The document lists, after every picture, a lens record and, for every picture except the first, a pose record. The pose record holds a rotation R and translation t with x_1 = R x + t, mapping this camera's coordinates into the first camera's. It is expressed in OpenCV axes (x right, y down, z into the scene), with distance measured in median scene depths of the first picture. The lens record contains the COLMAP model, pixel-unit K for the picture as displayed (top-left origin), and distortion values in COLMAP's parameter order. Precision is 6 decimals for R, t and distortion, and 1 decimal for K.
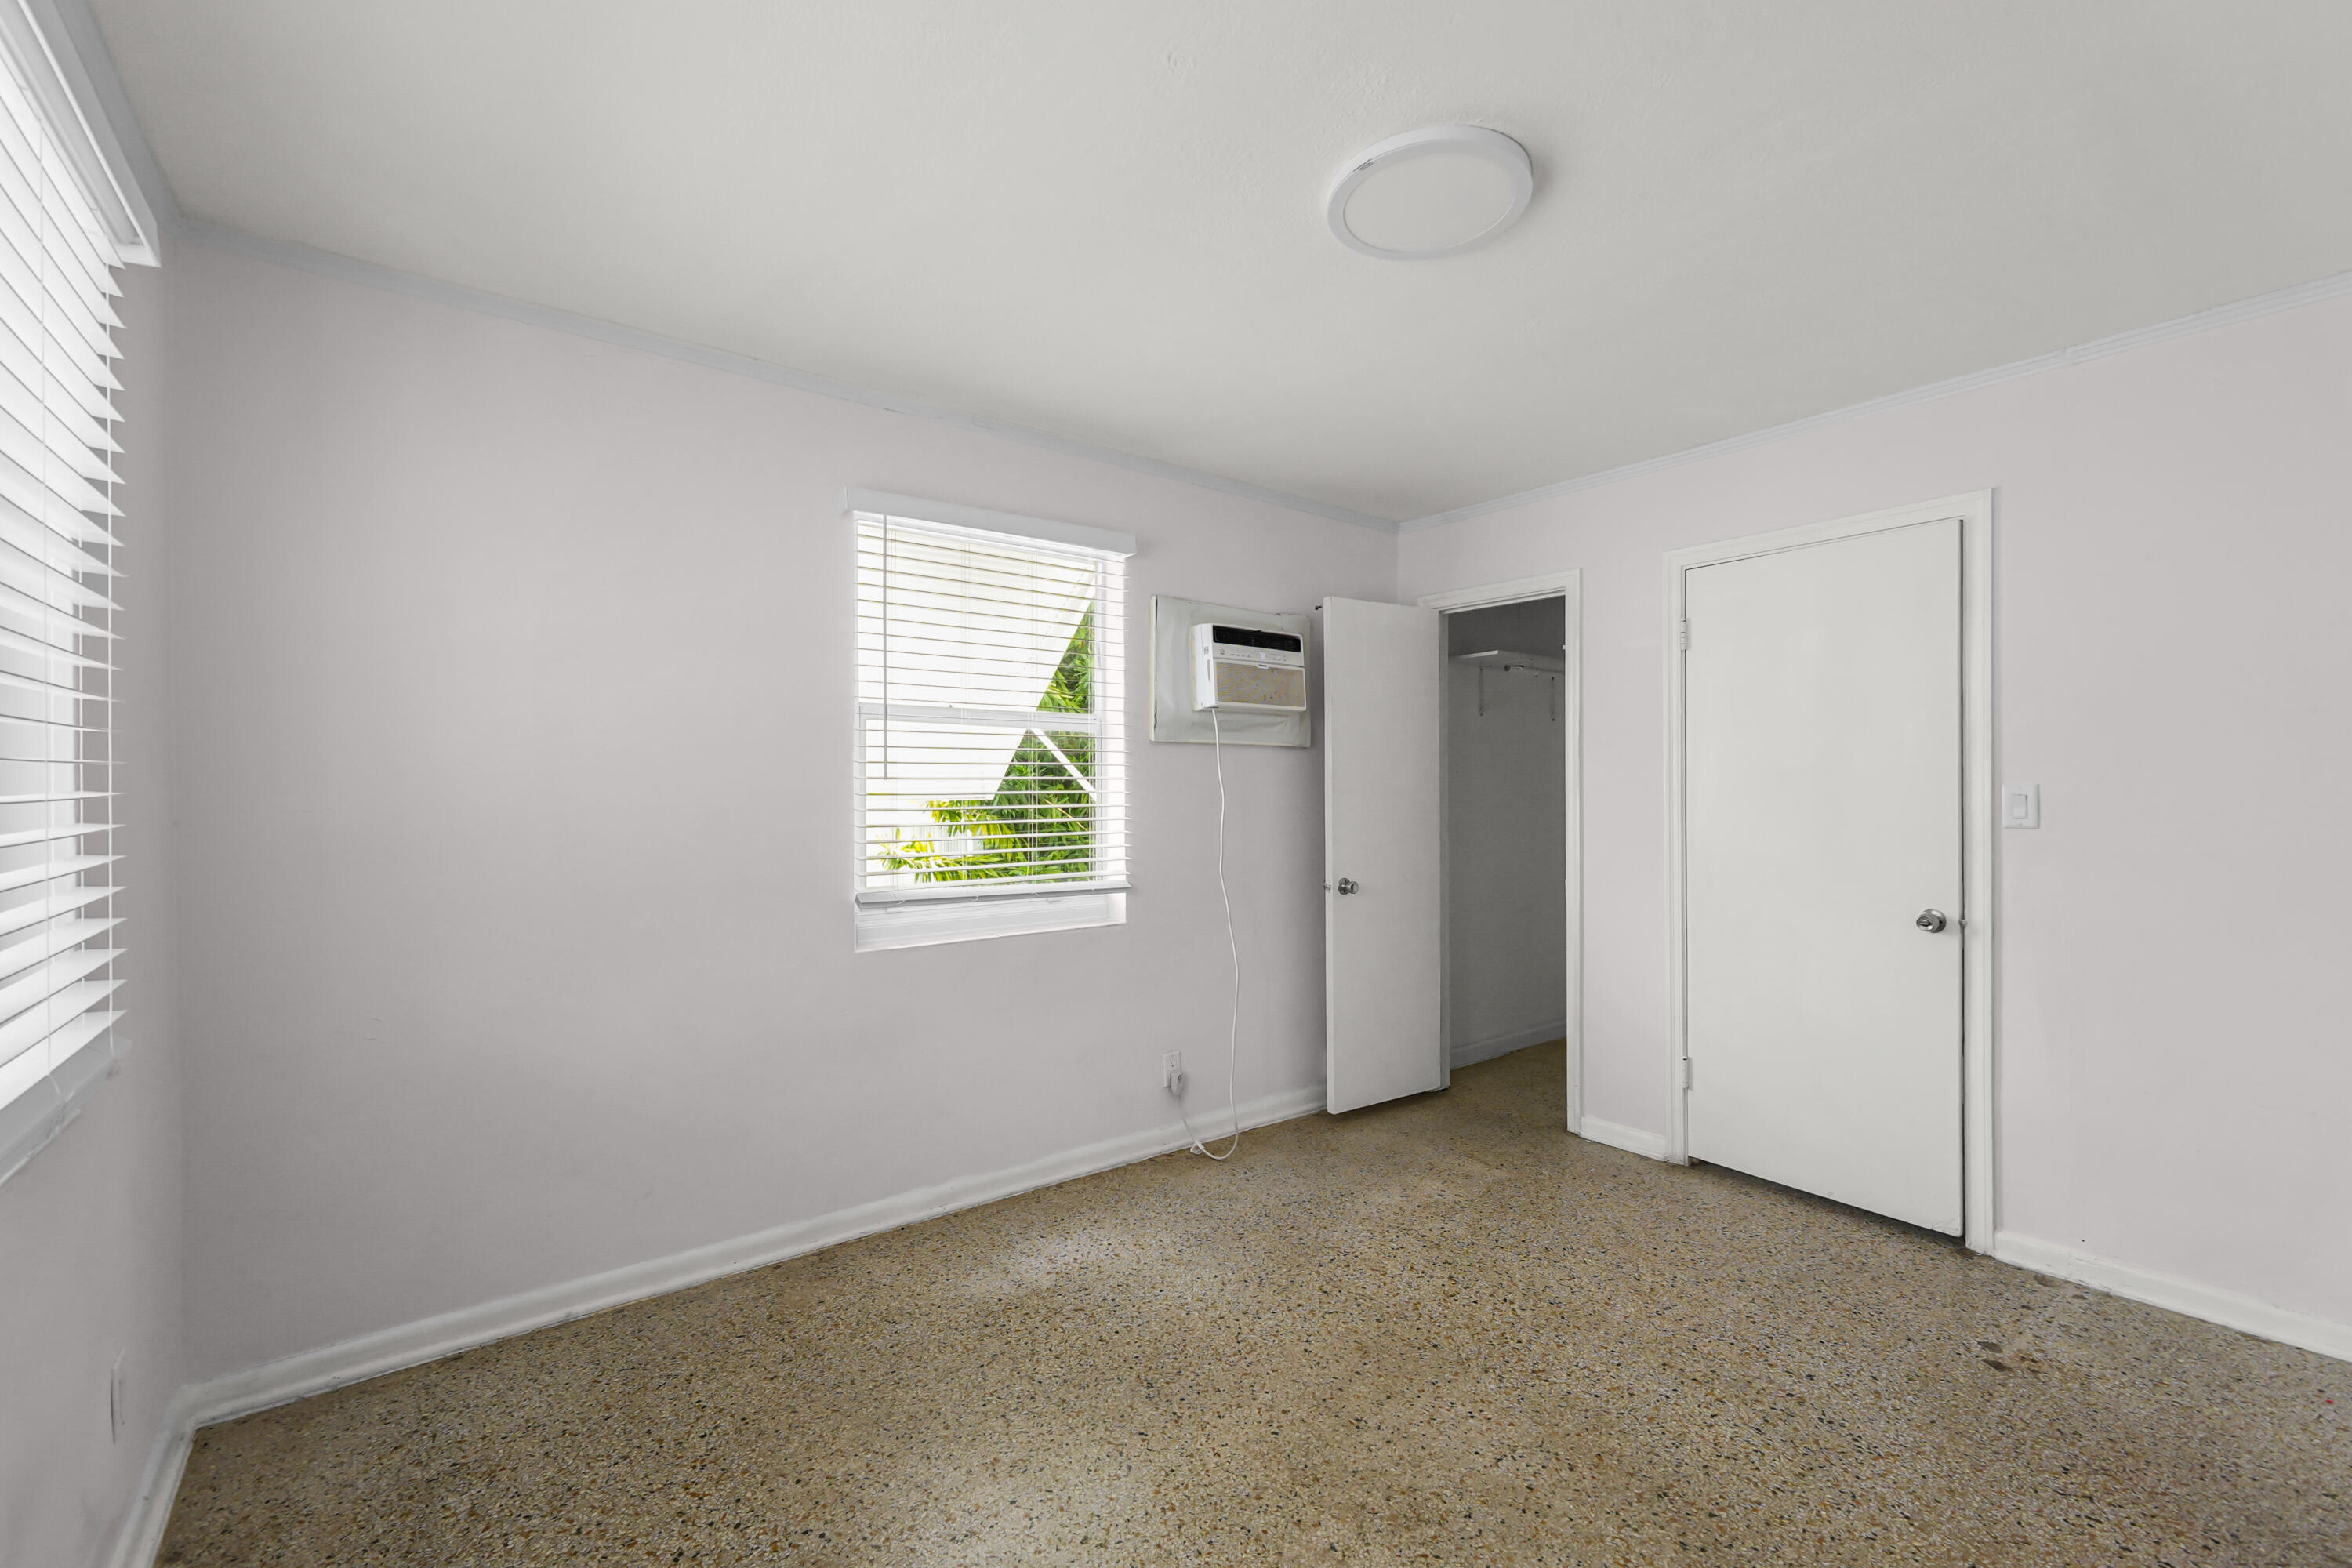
lens RADIAL K [[976.4, 0, 1186.2], [0, 976.4, 790.9], [0, 0, 1]] dist [0.001040, 0.000185]
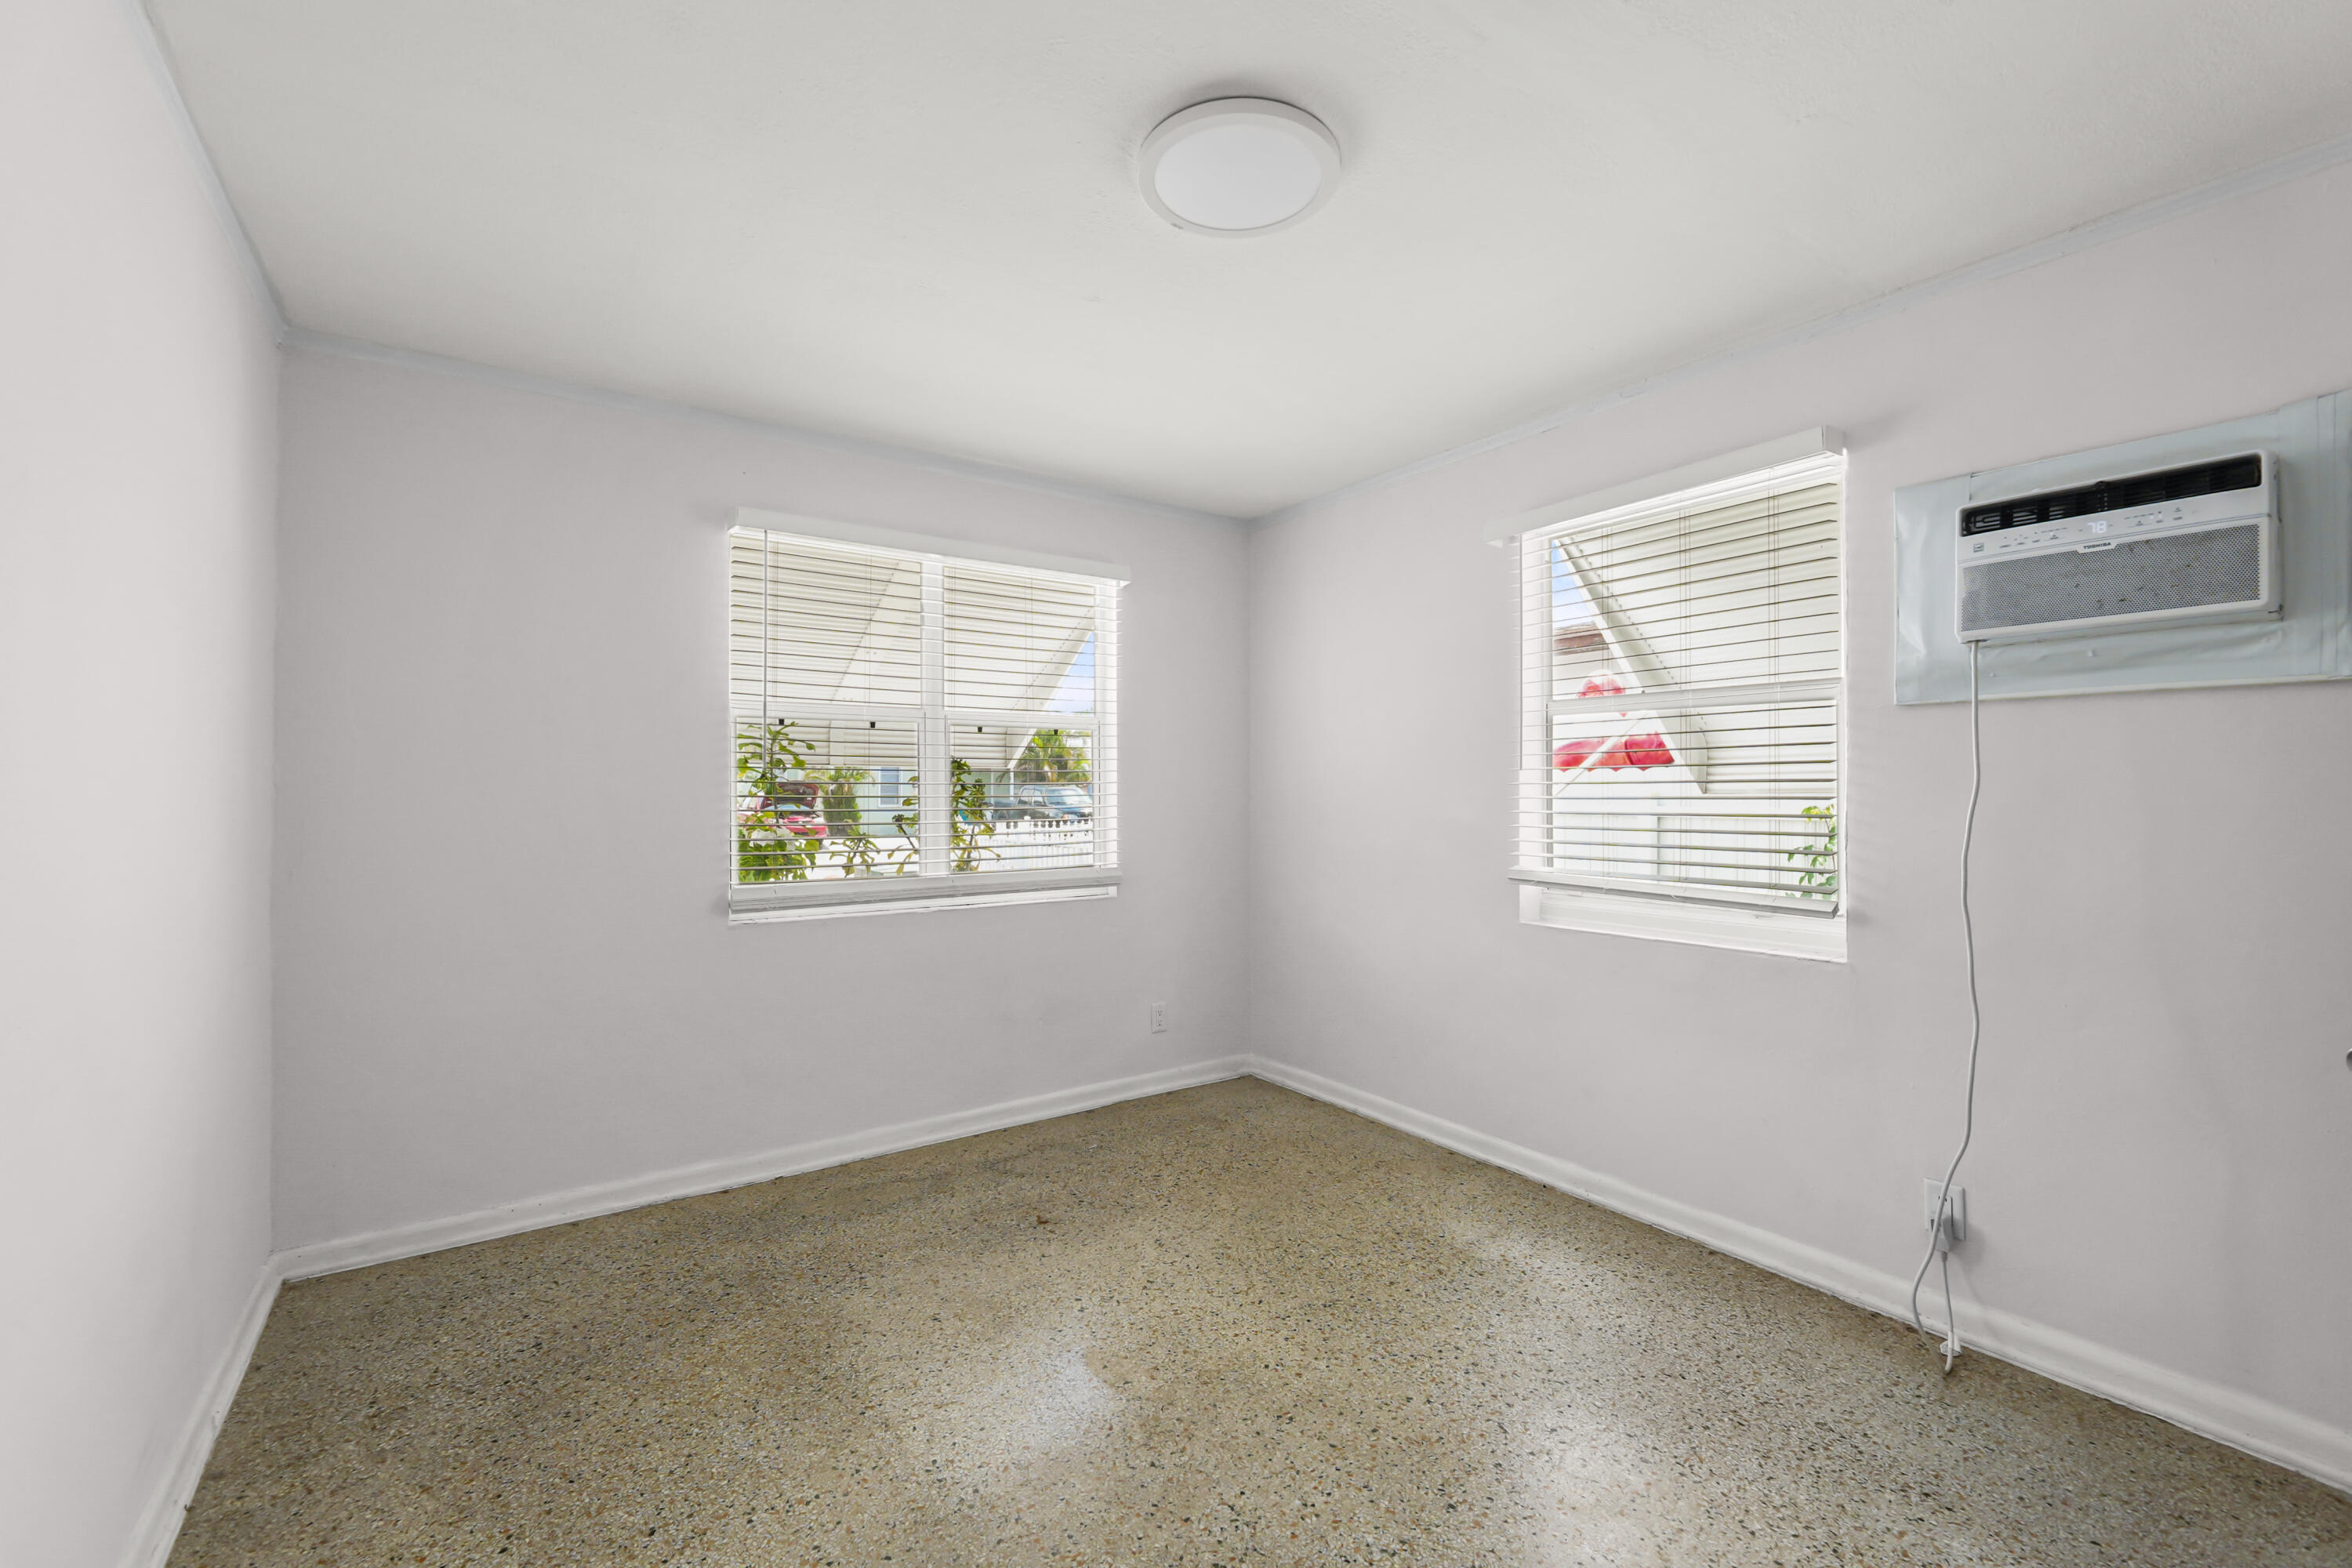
lens RADIAL K [[976.4, 0, 1186.2], [0, 976.4, 790.9], [0, 0, 1]] dist [0.001040, 0.000185]
pose [[-0.037076, 0.004625, -0.999302, 0.812403], [-0.004167, 0.999980, 0.004783, 0.008963], [0.999304, 0.004341, -0.037056, 0.654831]]
